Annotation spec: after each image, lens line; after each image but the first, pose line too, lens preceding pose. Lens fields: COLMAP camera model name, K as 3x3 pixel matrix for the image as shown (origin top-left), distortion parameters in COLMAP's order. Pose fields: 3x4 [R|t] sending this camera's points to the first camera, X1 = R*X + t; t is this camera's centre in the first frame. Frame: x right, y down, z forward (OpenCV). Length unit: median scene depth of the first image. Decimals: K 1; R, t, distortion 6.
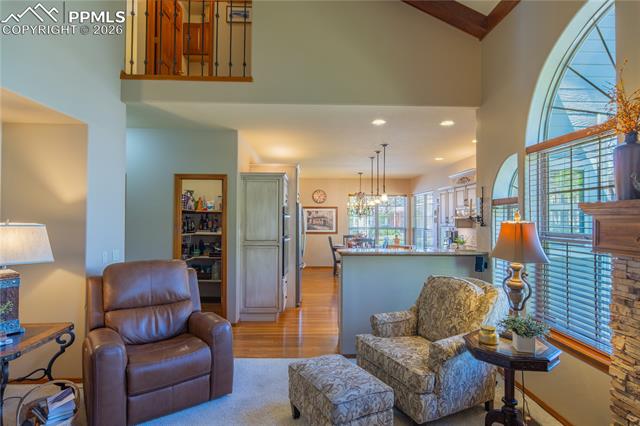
lens RADIAL K [[344.0, 0, 320.3], [0, 344.0, 211.5], [0, 0, 1]] dist [-0.005019, 0.000299]
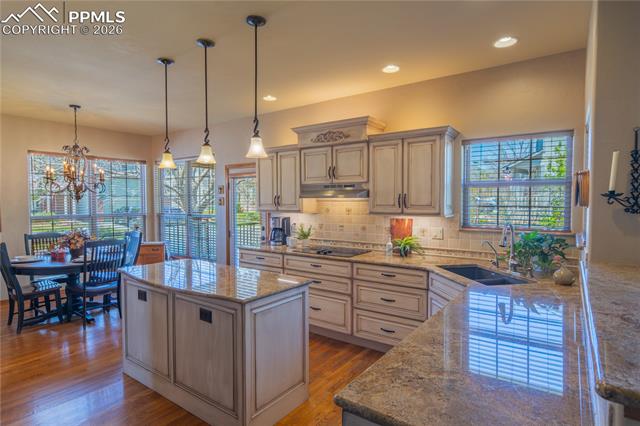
lens RADIAL K [[344.0, 0, 321.9], [0, 344.0, 210.3], [0, 0, 1]] dist [-0.005019, 0.000299]
pose [[0.601834, -0.031576, 0.797997, -0.166316], [-0.010496, 0.998819, 0.047439, 0.023334], [-0.798552, -0.036926, 0.600791, 1.088605]]
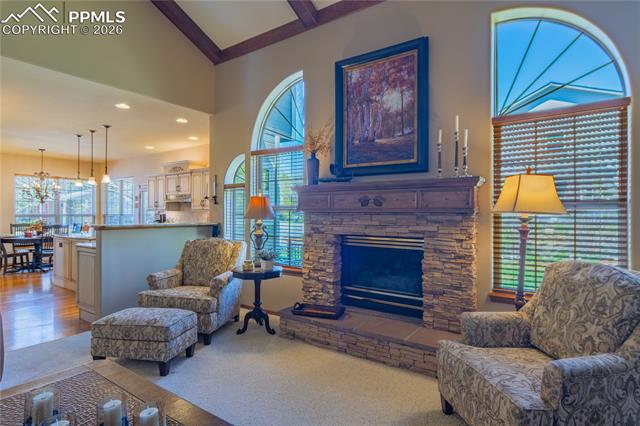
lens RADIAL K [[344.0, 0, 319.8], [0, 344.0, 211.9], [0, 0, 1]] dist [-0.005019, 0.000299]
pose [[0.598314, -0.002717, 0.801257, -0.388754], [-0.014766, 0.999787, 0.014416, 0.051115], [-0.801126, -0.020457, 0.598146, -0.151225]]
